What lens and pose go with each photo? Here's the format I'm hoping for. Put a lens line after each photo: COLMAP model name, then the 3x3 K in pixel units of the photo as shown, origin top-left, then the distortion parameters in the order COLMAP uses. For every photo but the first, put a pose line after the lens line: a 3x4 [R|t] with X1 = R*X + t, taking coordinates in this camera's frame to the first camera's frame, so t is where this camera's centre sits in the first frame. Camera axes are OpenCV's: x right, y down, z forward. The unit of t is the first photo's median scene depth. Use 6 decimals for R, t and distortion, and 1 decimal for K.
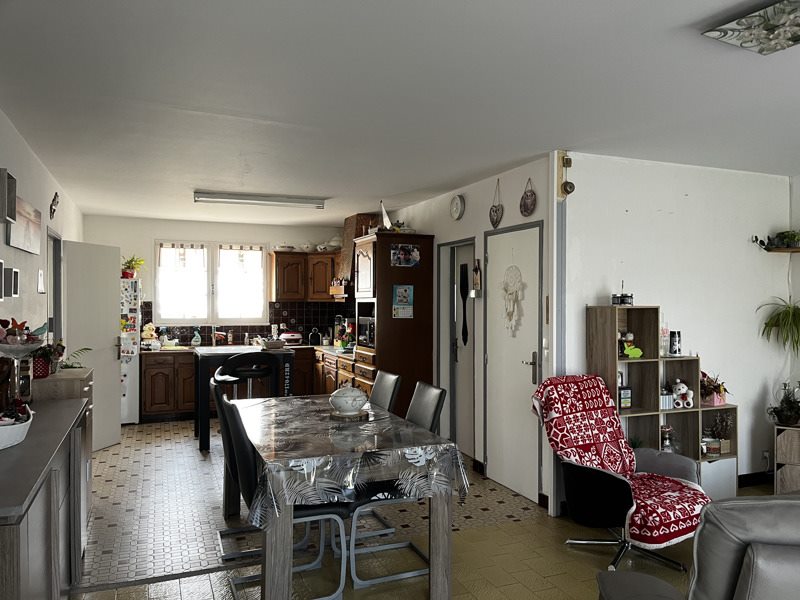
lens RADIAL K [[601.6, 0, 404.7], [0, 601.6, 299.5], [0, 0, 1]] dist [-0.002031, -0.001179]
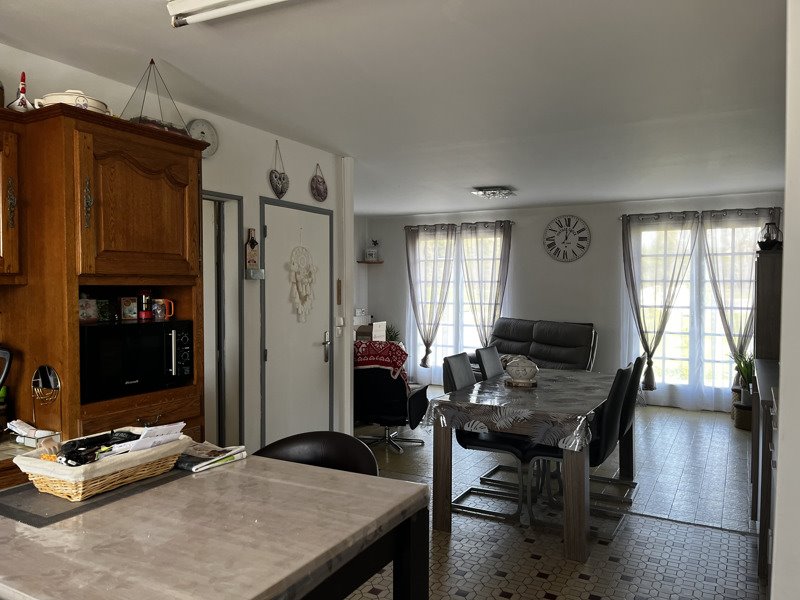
lens RADIAL K [[601.6, 0, 404.6], [0, 601.6, 302.9], [0, 0, 1]] dist [-0.002031, -0.001179]
pose [[-0.632149, -0.028747, 0.774314, -0.662507], [-0.008096, 0.999502, 0.030497, 0.001914], [-0.774805, 0.013010, -0.632067, 1.487968]]
